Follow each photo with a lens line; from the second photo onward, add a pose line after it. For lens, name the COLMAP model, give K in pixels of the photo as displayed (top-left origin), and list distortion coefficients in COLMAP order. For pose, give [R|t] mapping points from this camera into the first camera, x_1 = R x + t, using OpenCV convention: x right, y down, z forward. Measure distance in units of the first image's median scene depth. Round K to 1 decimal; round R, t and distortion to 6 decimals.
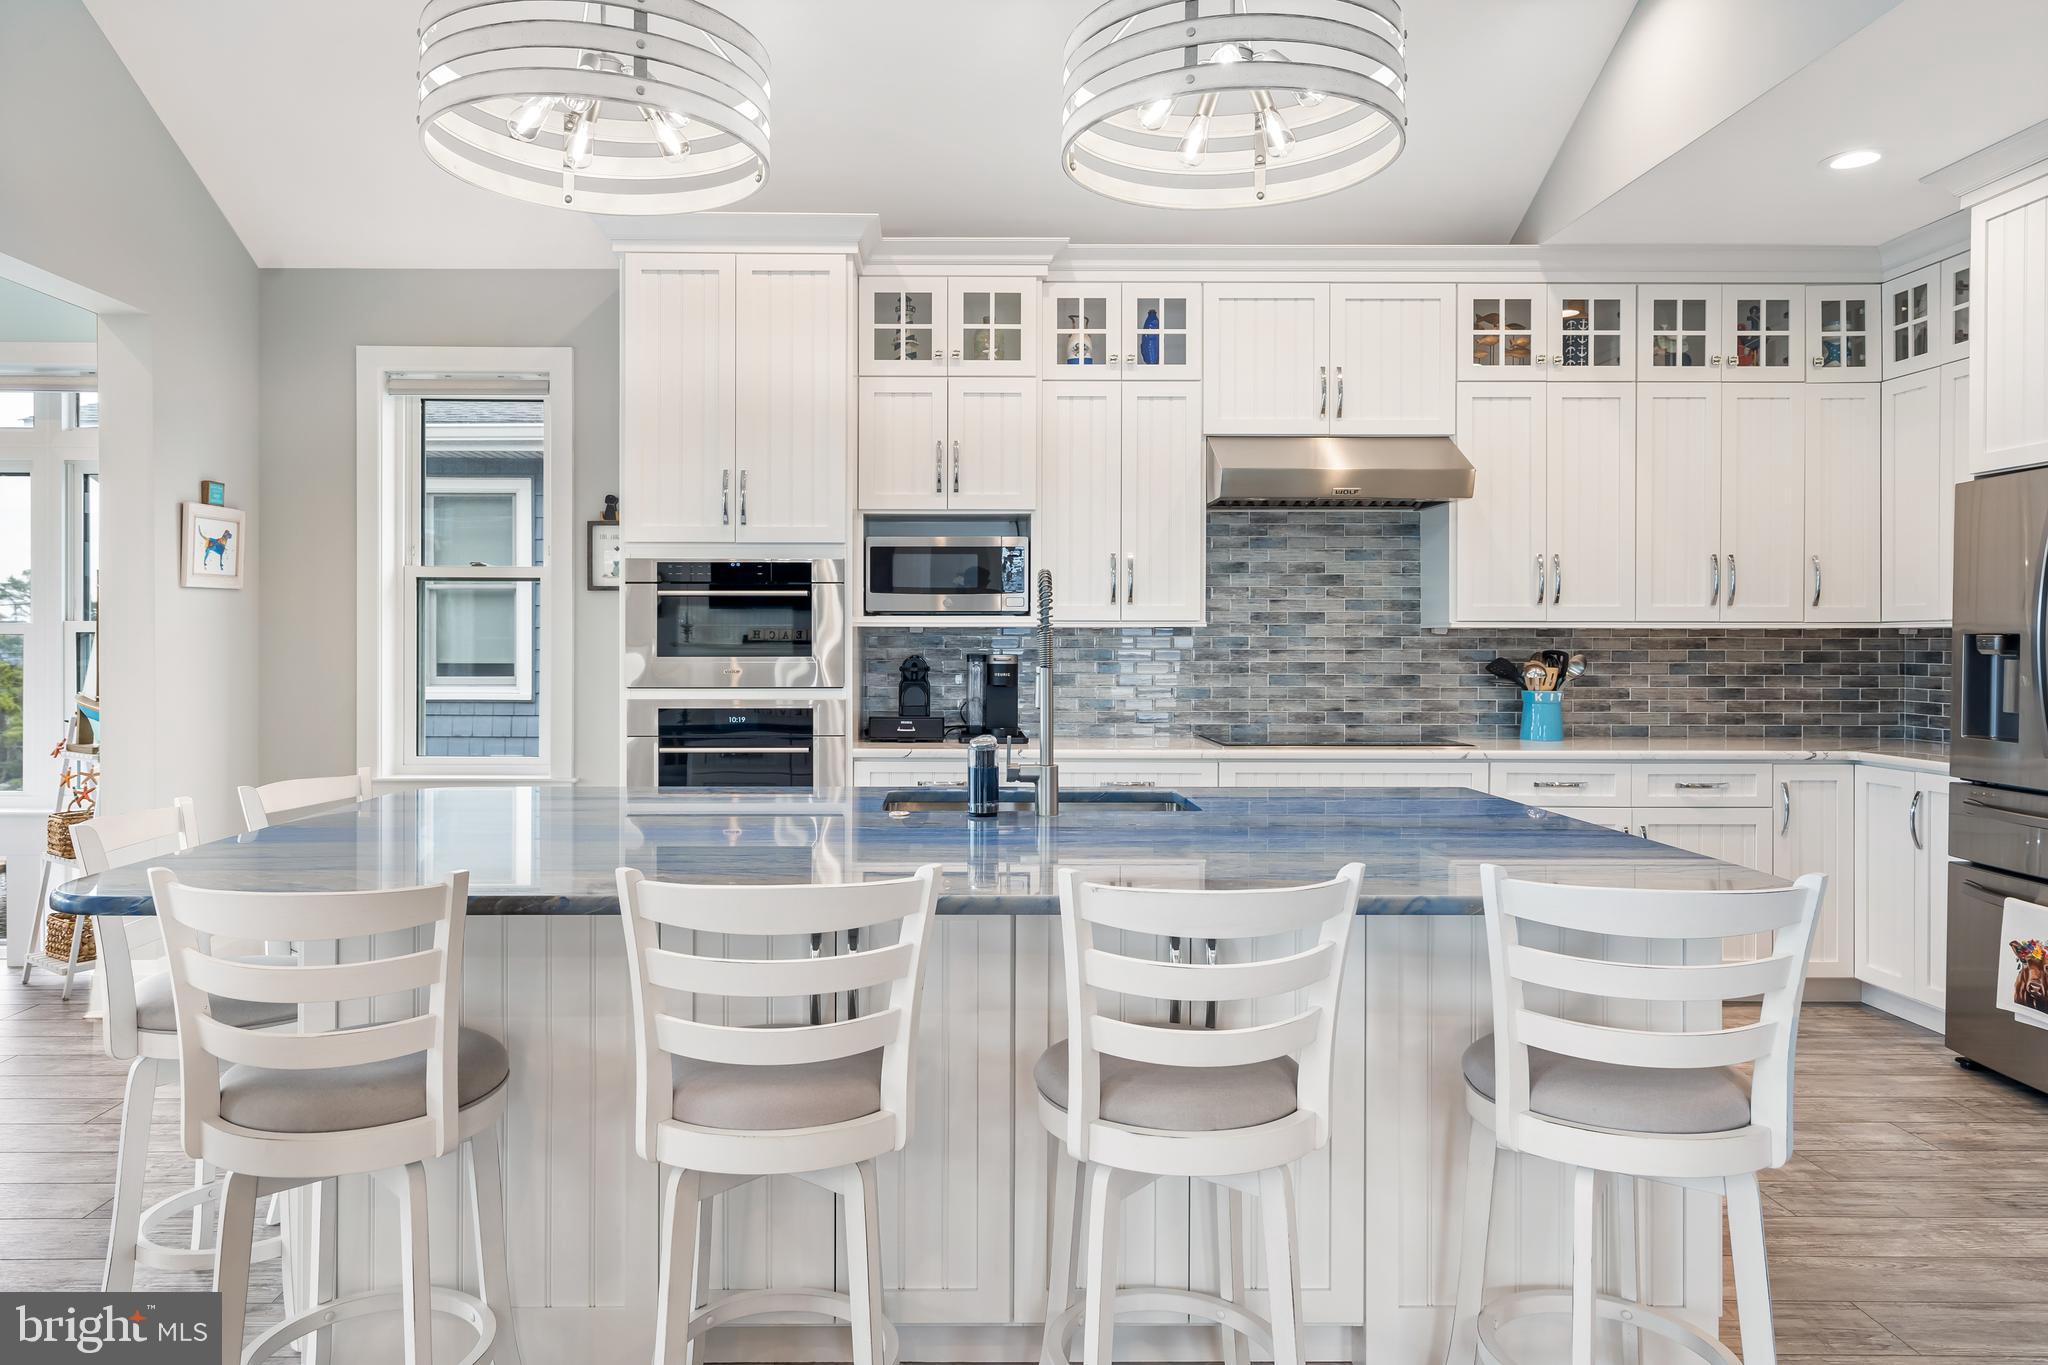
lens RADIAL K [[1341.7, 0, 980.8], [0, 1341.7, 631.9], [0, 0, 1]] dist [0.021416, -0.000484]
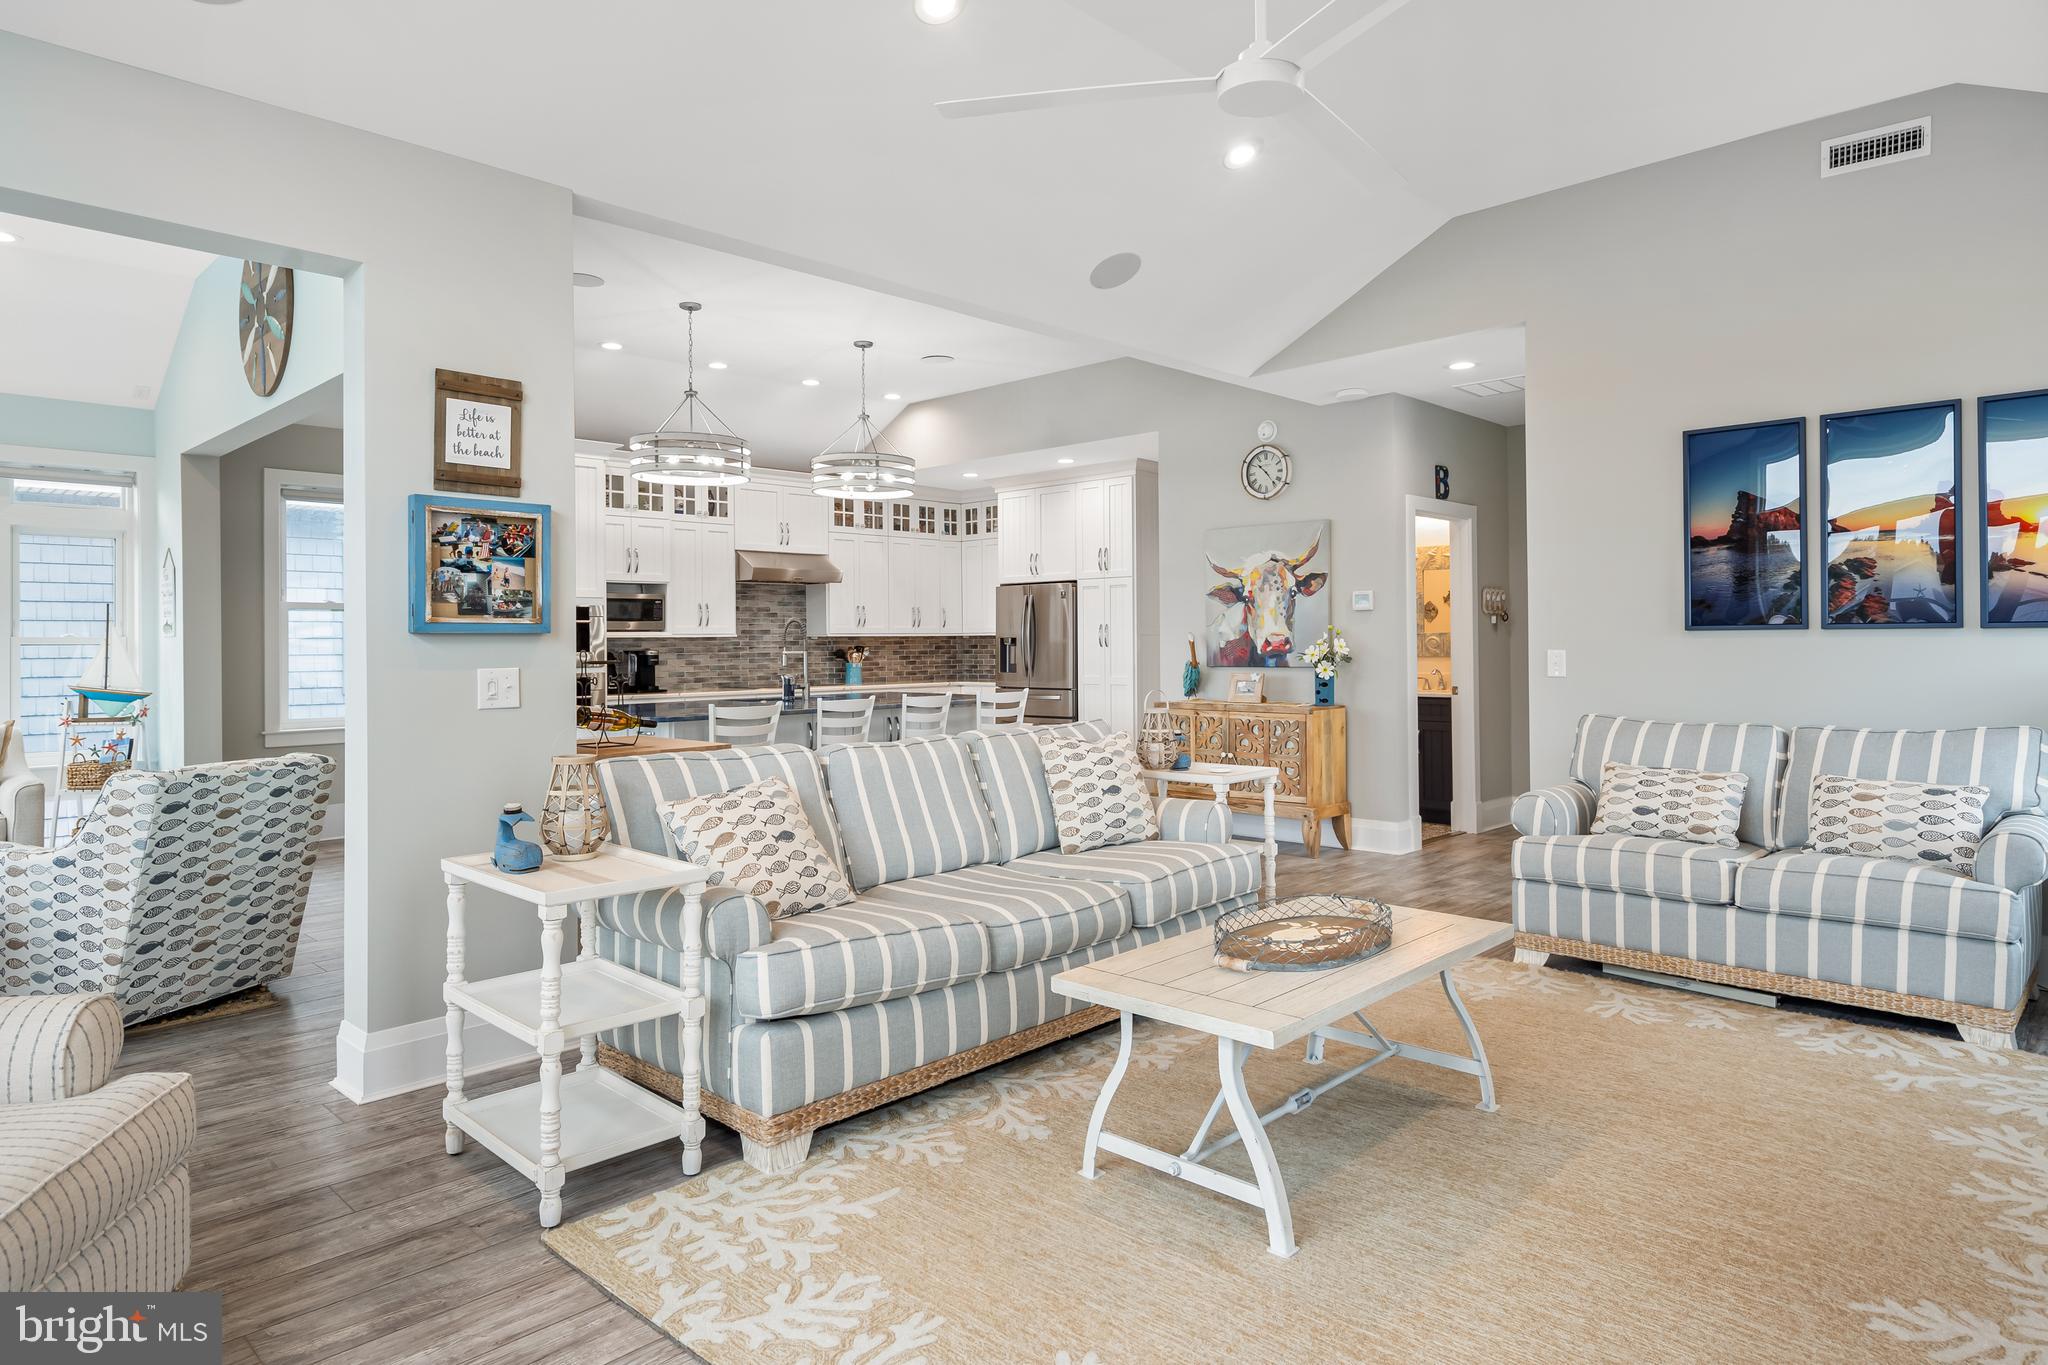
lens RADIAL K [[1191.3, 0, 1028.8], [0, 1191.3, 636.3], [0, 0, 1]] dist [0.001979, -0.002323]
pose [[0.712779, -0.005434, 0.701368, -0.870046], [0.006105, 0.999980, 0.001543, -0.004614], [-0.701362, 0.003182, 0.712798, -0.741233]]
